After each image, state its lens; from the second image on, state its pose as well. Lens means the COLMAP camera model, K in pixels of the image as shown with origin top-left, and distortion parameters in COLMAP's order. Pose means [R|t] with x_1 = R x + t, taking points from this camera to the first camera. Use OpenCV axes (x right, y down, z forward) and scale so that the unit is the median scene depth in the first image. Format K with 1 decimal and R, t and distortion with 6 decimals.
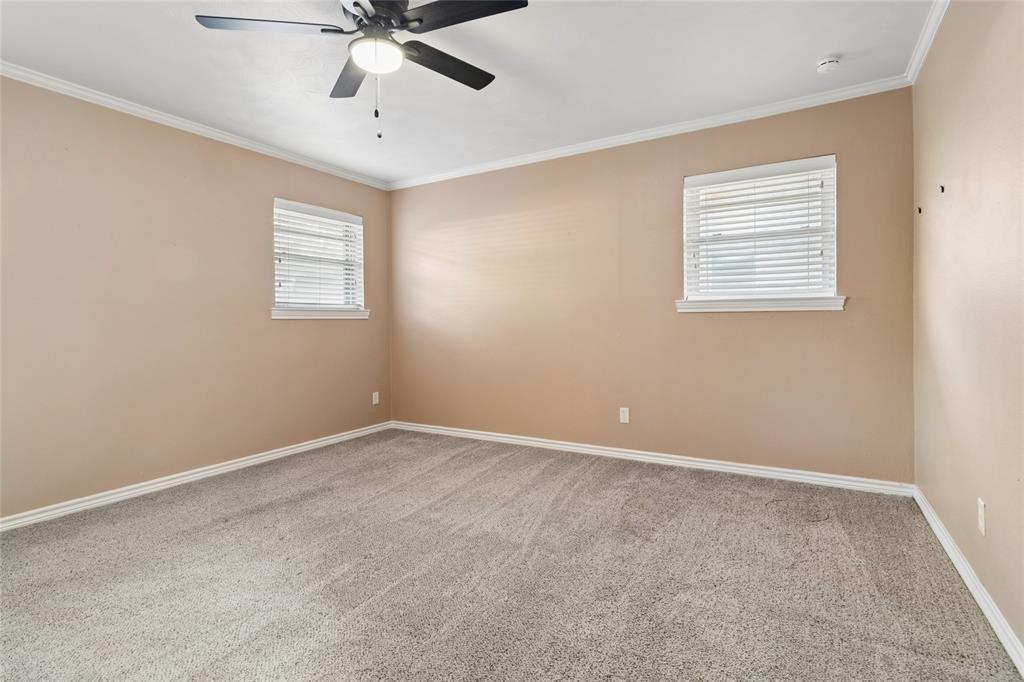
lens RADIAL K [[491.2, 0, 514.6], [0, 491.2, 331.9], [0, 0, 1]] dist [-0.000169, 0.000341]
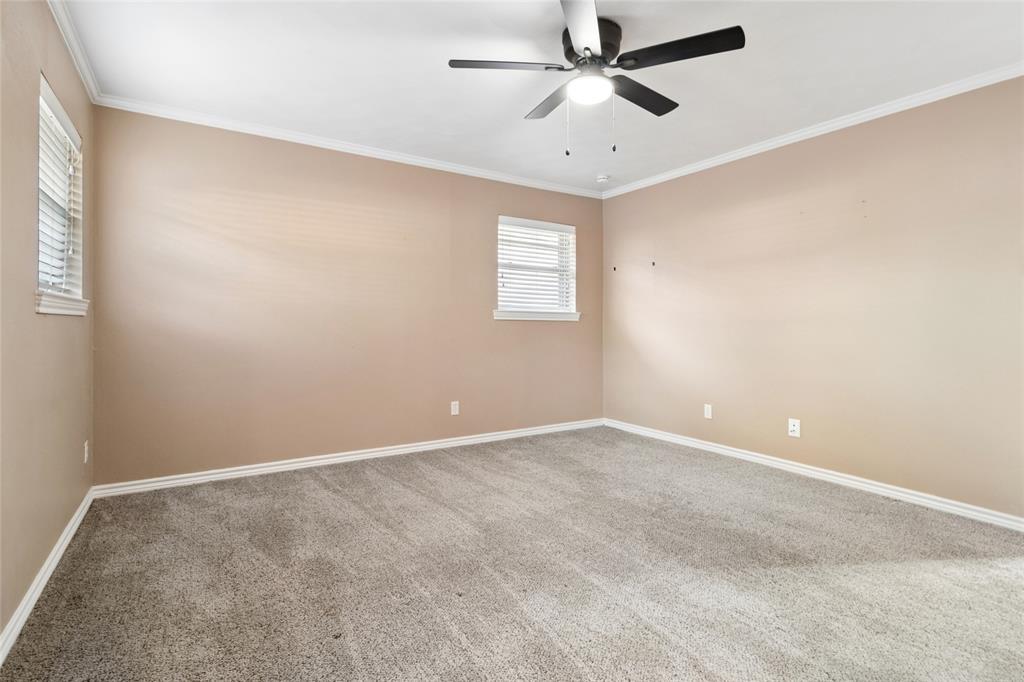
lens RADIAL K [[491.2, 0, 514.6], [0, 491.2, 331.9], [0, 0, 1]] dist [-0.000169, 0.000341]
pose [[0.455285, -0.002694, 0.890342, -0.915262], [0.005093, 0.999987, 0.000421, -0.009895], [-0.890331, 0.004343, 0.455292, 0.435052]]
